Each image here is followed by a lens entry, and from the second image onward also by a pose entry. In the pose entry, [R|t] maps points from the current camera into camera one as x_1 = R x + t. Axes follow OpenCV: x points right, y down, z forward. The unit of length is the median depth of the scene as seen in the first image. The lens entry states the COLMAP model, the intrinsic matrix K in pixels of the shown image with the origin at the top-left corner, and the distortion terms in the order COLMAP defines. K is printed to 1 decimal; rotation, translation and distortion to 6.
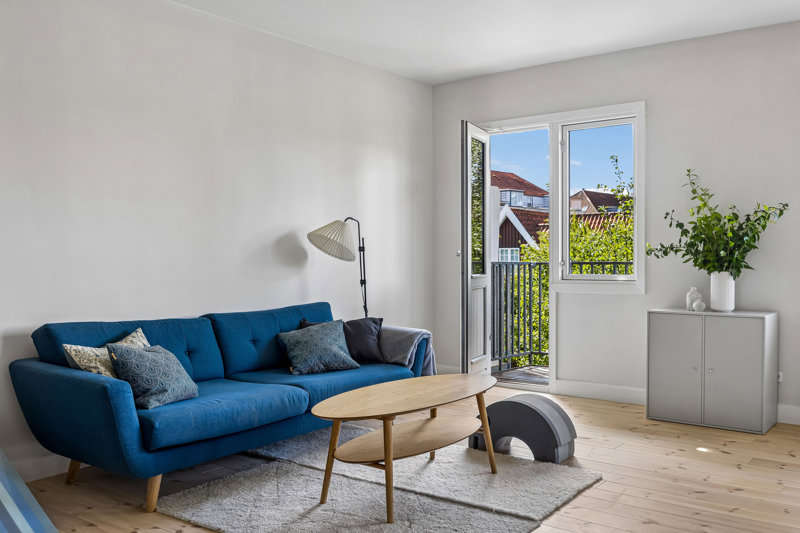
lens RADIAL K [[728.0, 0, 400.0], [0, 728.0, 266.5], [0, 0, 1]] dist [-0.002270, 0.002521]
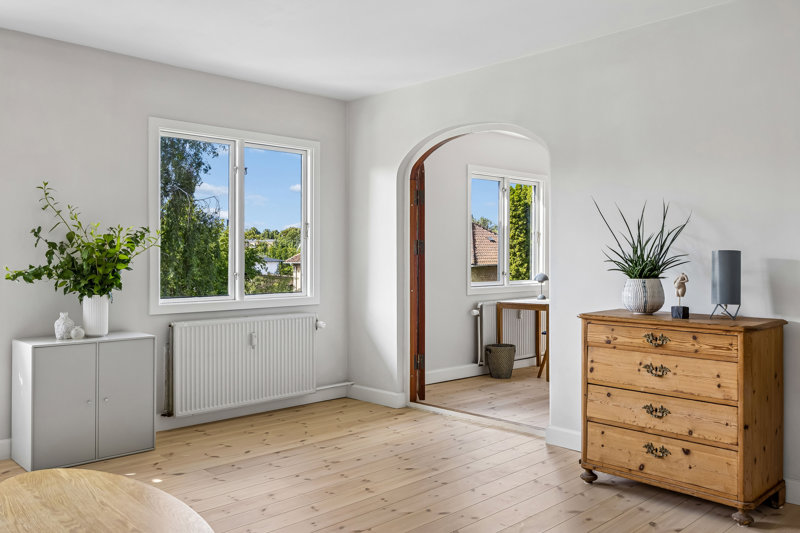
lens RADIAL K [[657.7, 0, 400.0], [0, 657.7, 266.5], [0, 0, 1]] dist [0.002790, 0.003329]
pose [[0.140284, -0.011360, 0.990046, -0.363690], [0.012897, 0.999870, 0.009645, -0.033533], [-0.990027, 0.011415, 0.140413, 0.496769]]
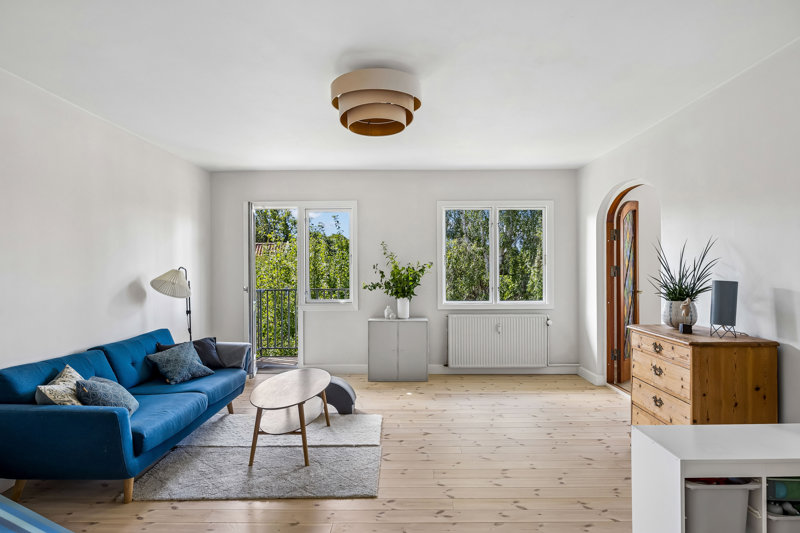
lens RADIAL K [[498.0, 0, 400.0], [0, 498.0, 266.5], [0, 0, 1]] dist [-0.001592, 0.000146]
pose [[0.800477, 0.000004, 0.599363, -0.344695], [0.012465, 0.999784, -0.016654, -0.052760], [-0.599233, 0.020803, 0.800304, -0.028931]]
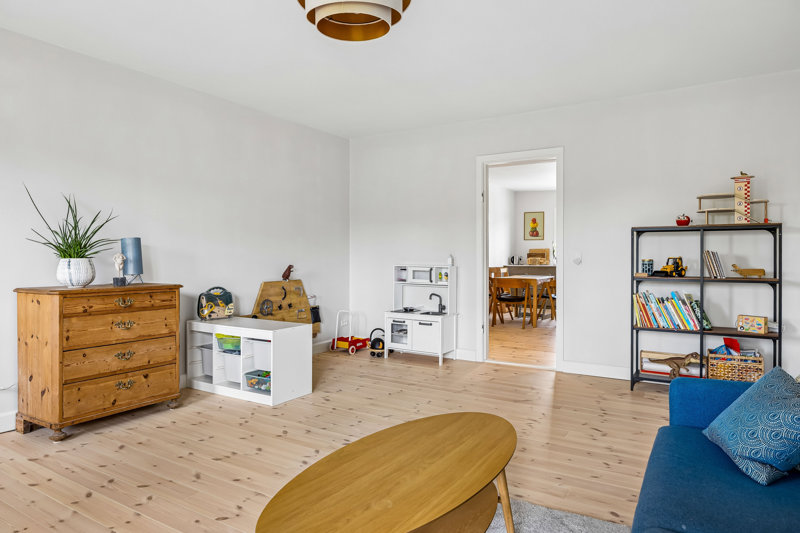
lens RADIAL K [[509.7, 0, 399.2], [0, 509.7, 262.3], [0, 0, 1]] dist [0.003901, 0.000760]
pose [[-0.993665, 0.004398, -0.112295, 0.064836], [0.001991, 0.999766, 0.021538, -0.017339], [0.112363, 0.021178, -0.993441, 1.104992]]
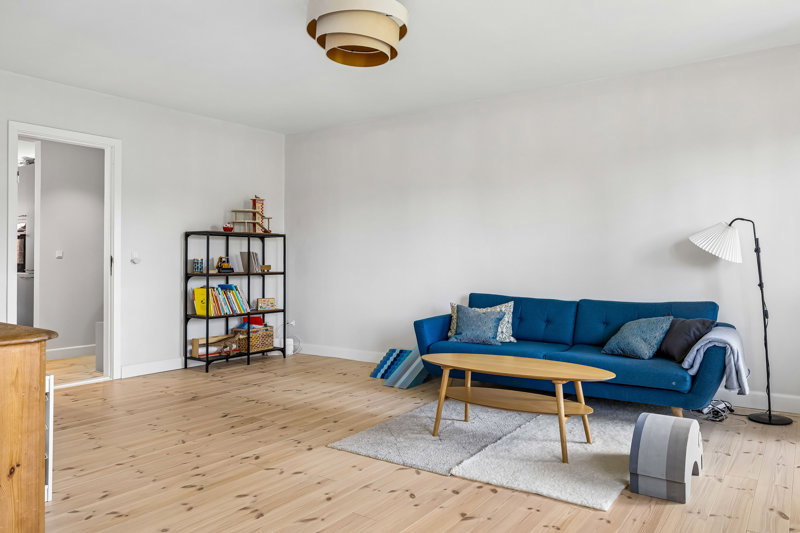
lens RADIAL K [[562.1, 0, 397.0], [0, 562.1, 263.1], [0, 0, 1]] dist [0.002144, 0.000736]
pose [[0.039222, 0.010229, -0.999178, 0.746159], [-0.013812, 0.999858, 0.009693, -0.008842], [0.999135, 0.013420, 0.039357, 0.573455]]
